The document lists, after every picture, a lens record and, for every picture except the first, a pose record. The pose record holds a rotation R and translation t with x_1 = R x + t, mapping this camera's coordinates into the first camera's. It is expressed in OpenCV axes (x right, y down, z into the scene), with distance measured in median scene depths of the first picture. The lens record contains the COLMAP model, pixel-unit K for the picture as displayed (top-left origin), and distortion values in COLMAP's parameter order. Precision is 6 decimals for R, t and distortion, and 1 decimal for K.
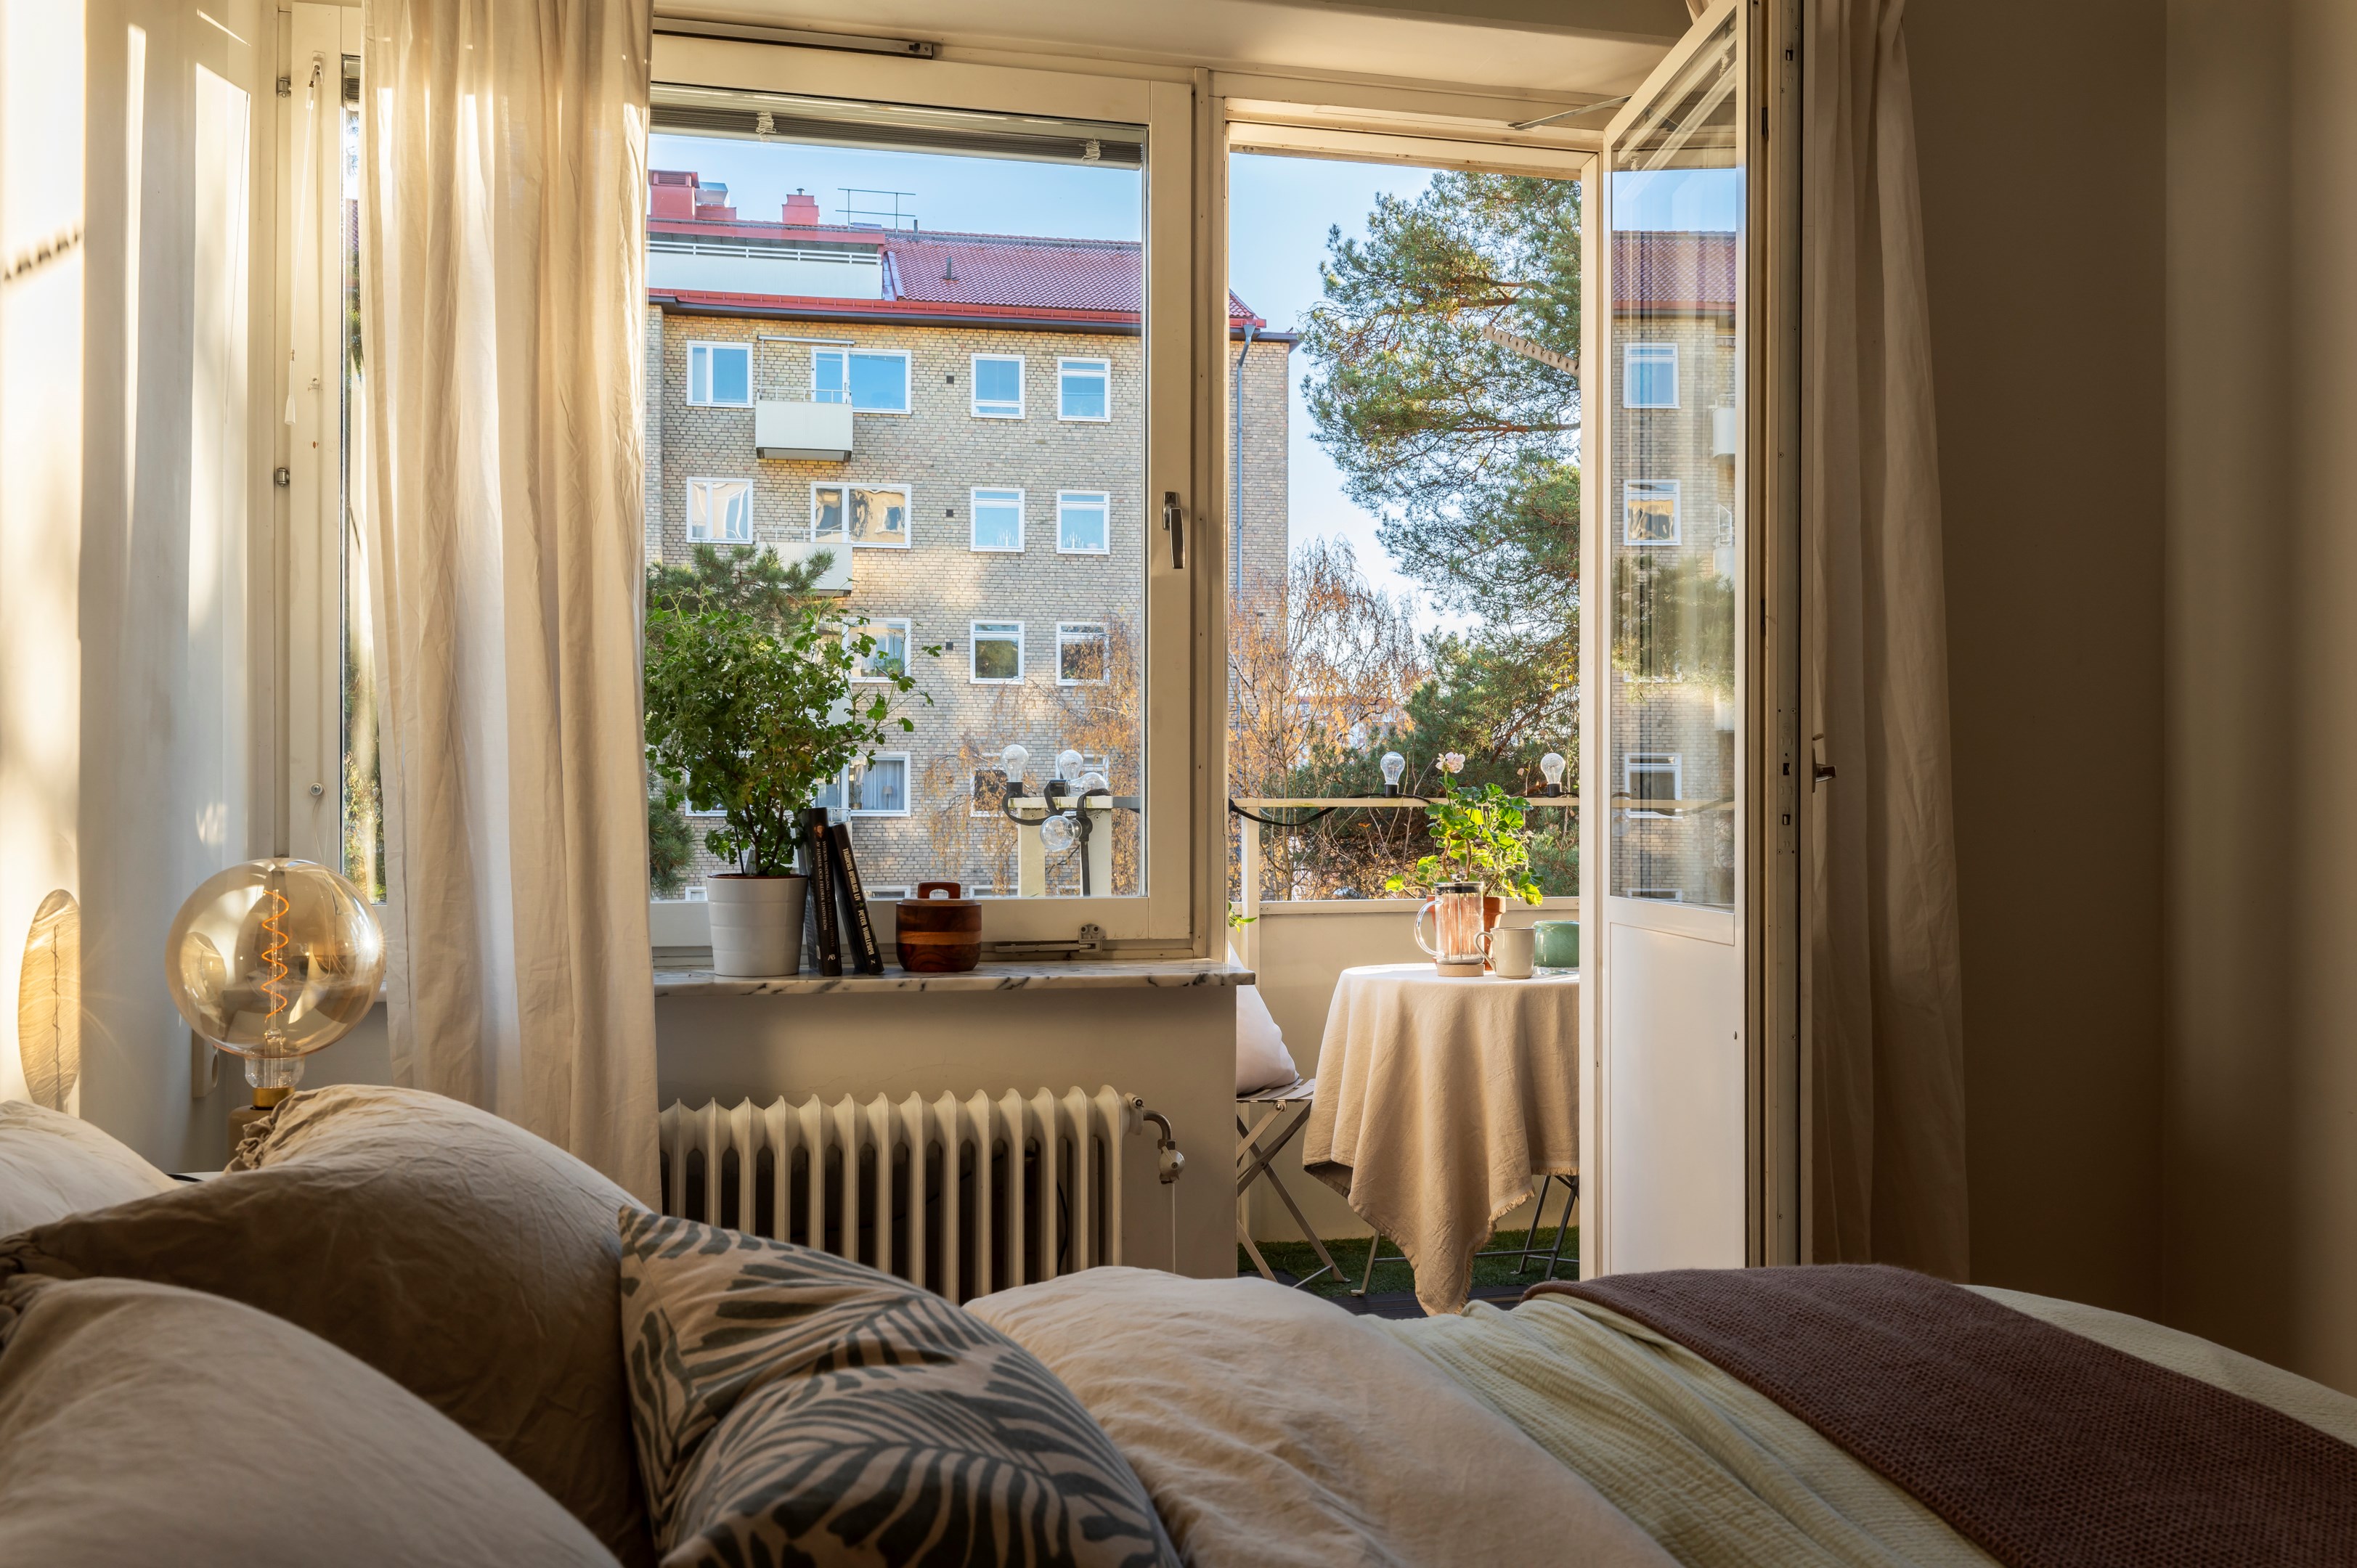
lens RADIAL K [[2037.1, 0, 1178.5], [0, 2037.1, 784.0], [0, 0, 1]] dist [0.000226, -0.002884]
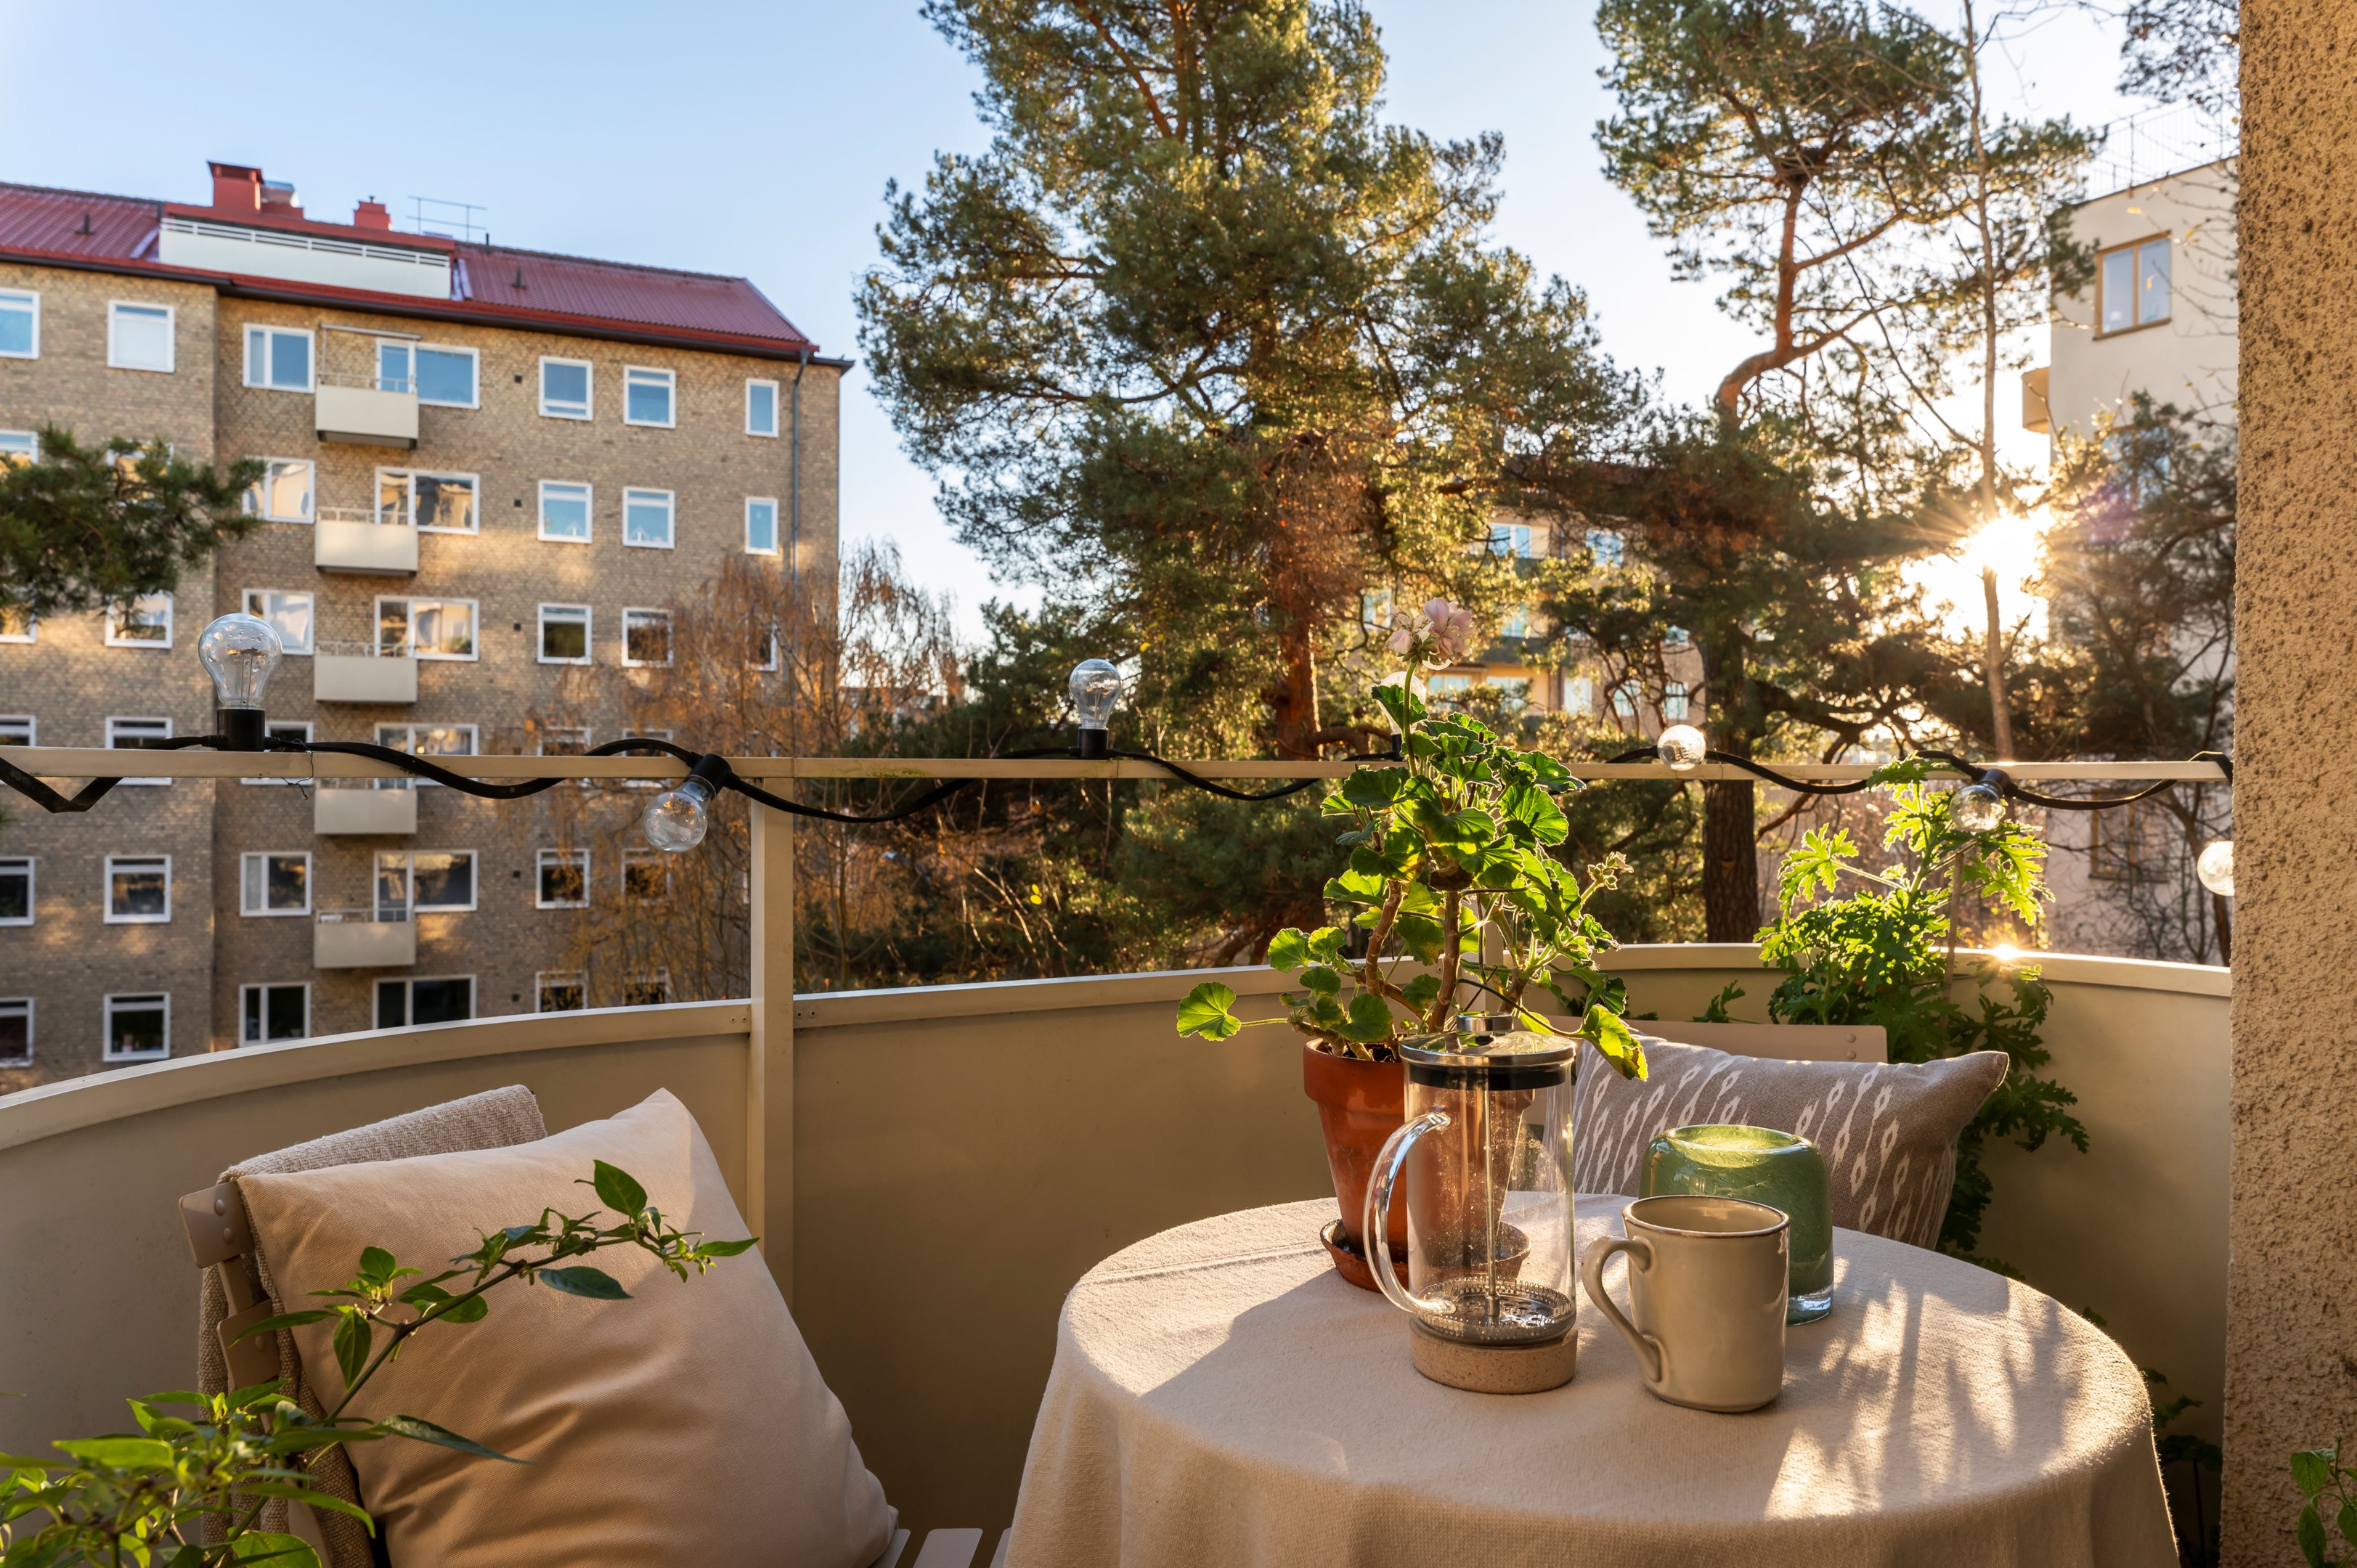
lens RADIAL K [[1672.3, 0, 1224.0], [0, 1672.3, 794.7], [0, 0, 1]] dist [0.003235, -0.010354]
pose [[0.960975, 0.001075, 0.276633, 0.007839], [-0.007008, 0.999766, 0.020458, 0.001837], [-0.276547, -0.021598, 0.960758, 0.169195]]
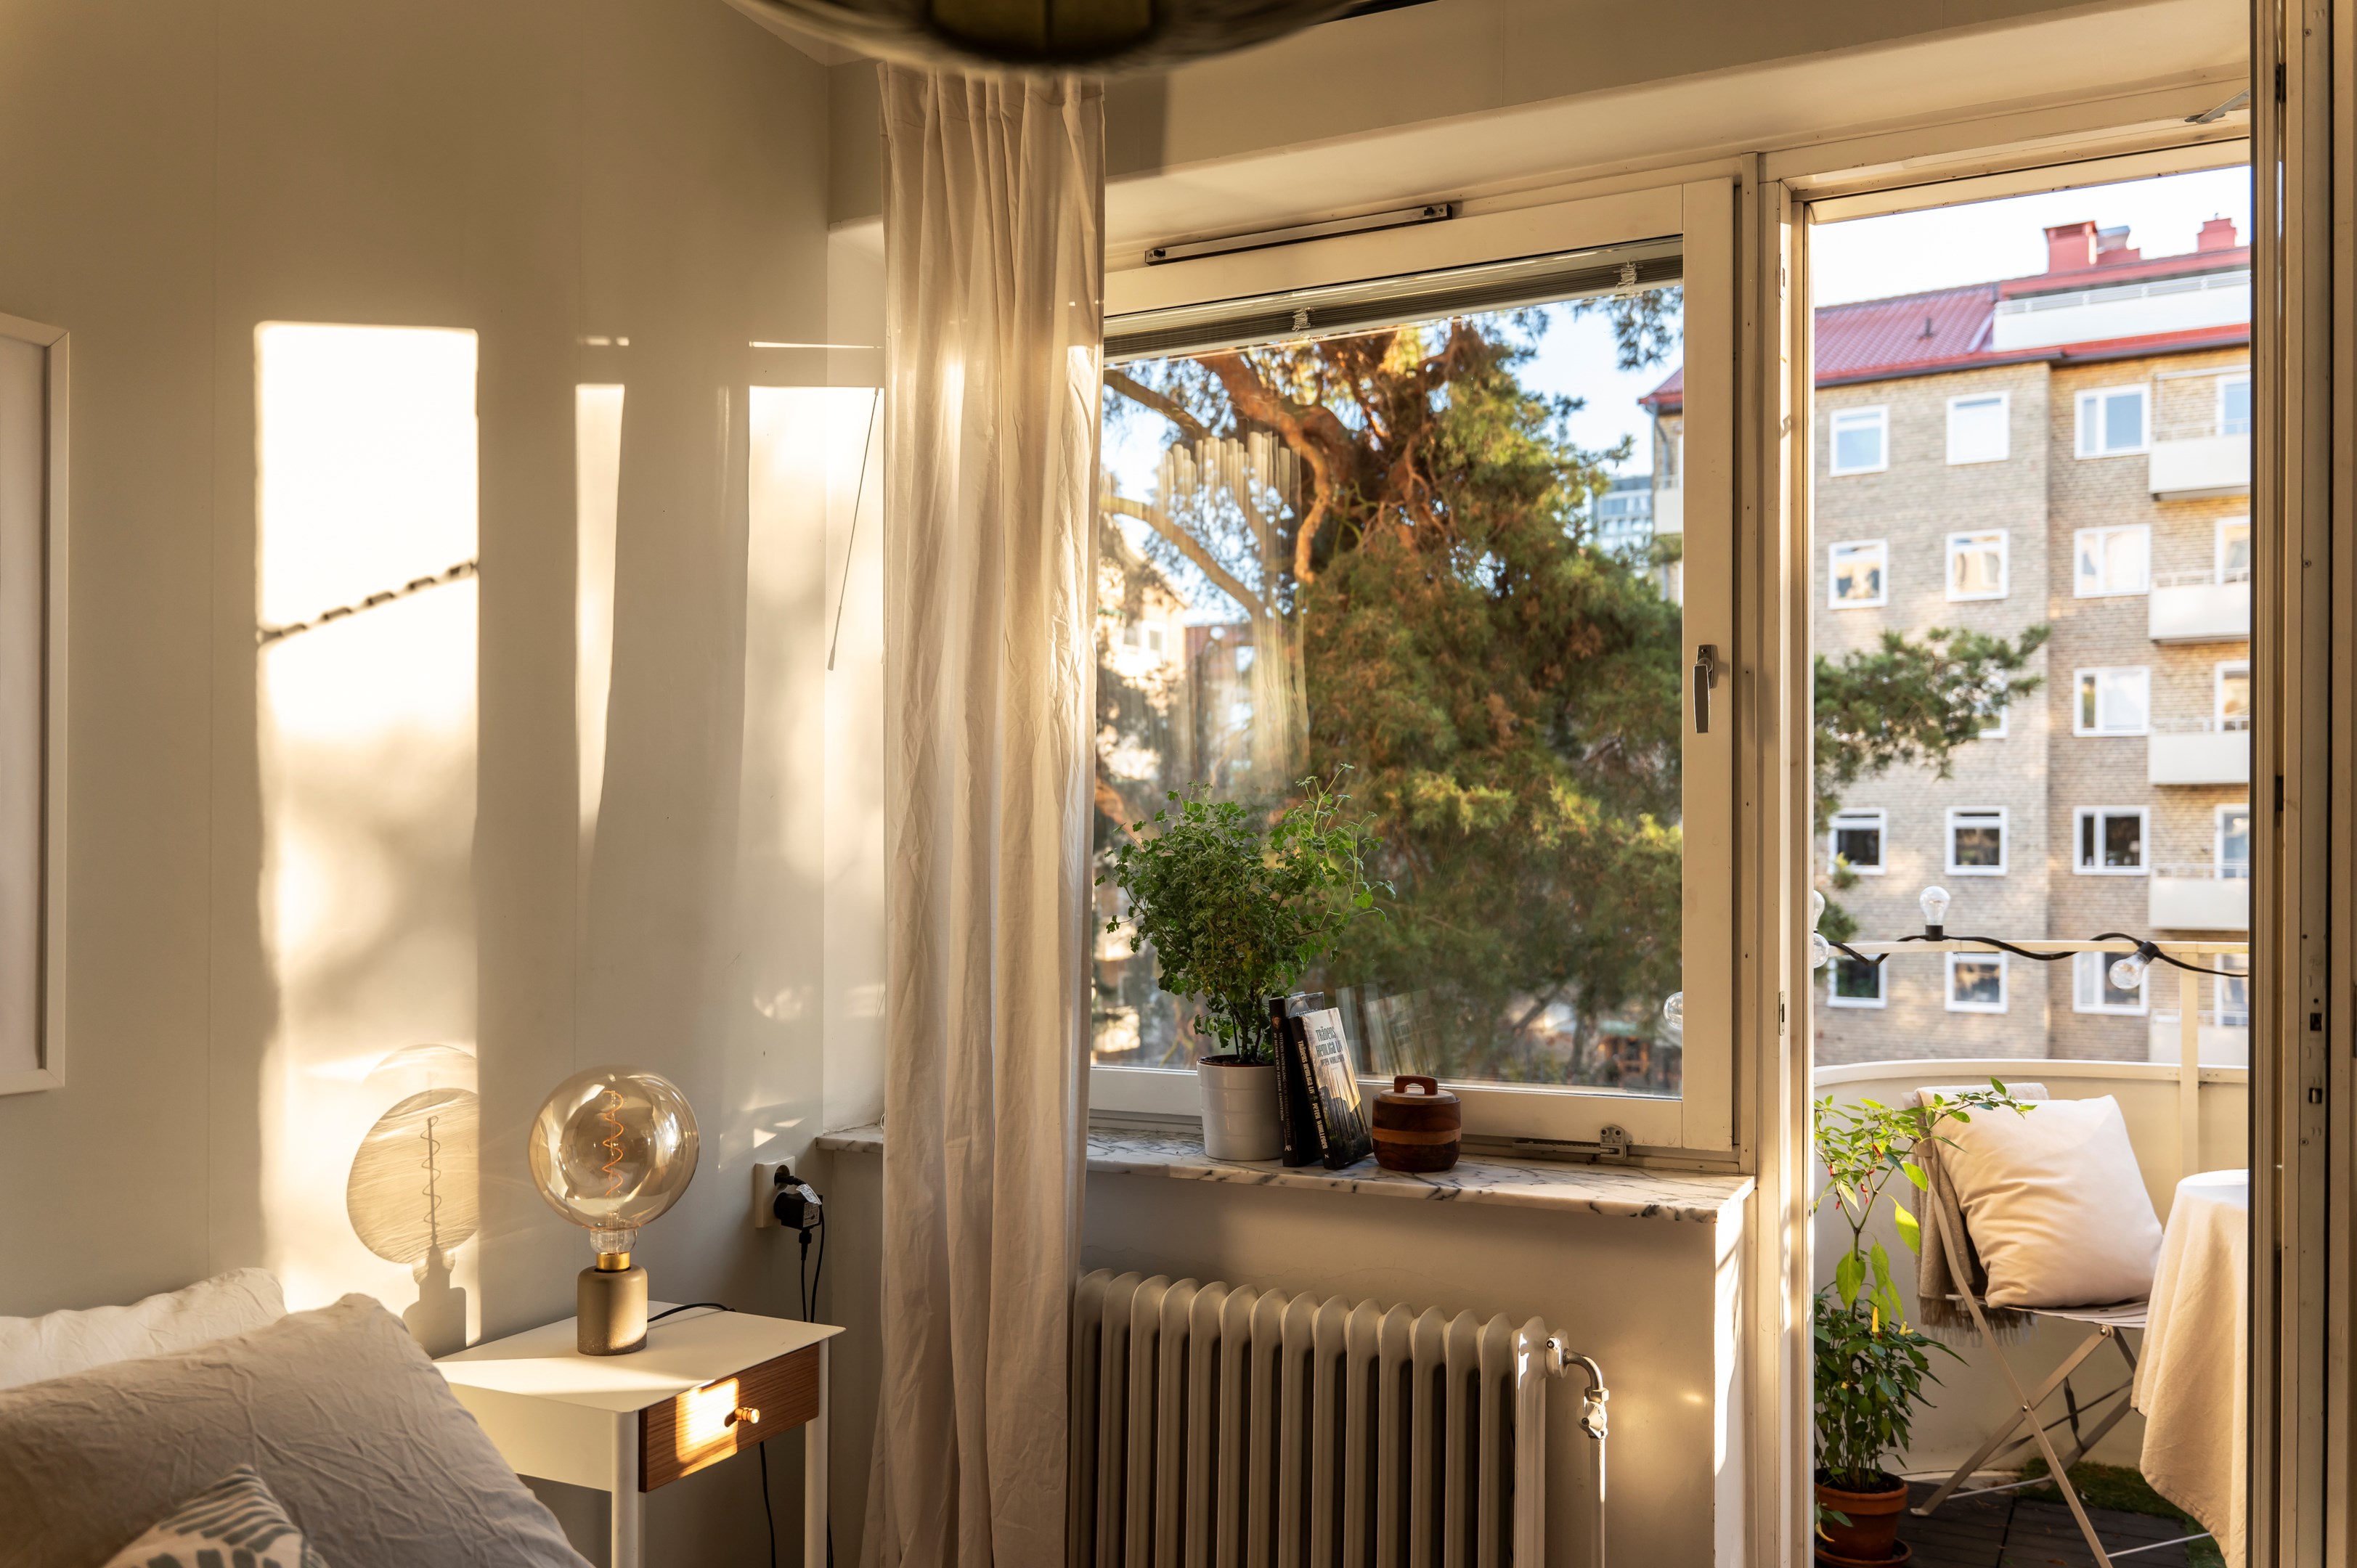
lens RADIAL K [[1891.0, 0, 1168.5], [0, 1891.0, 842.9], [0, 0, 1]] dist [0.006424, 0.004428]
pose [[0.764222, -0.006115, -0.644924, 0.057267], [0.008176, 0.999967, 0.000207, -0.009794], [0.644901, -0.005431, 0.764246, 0.036357]]
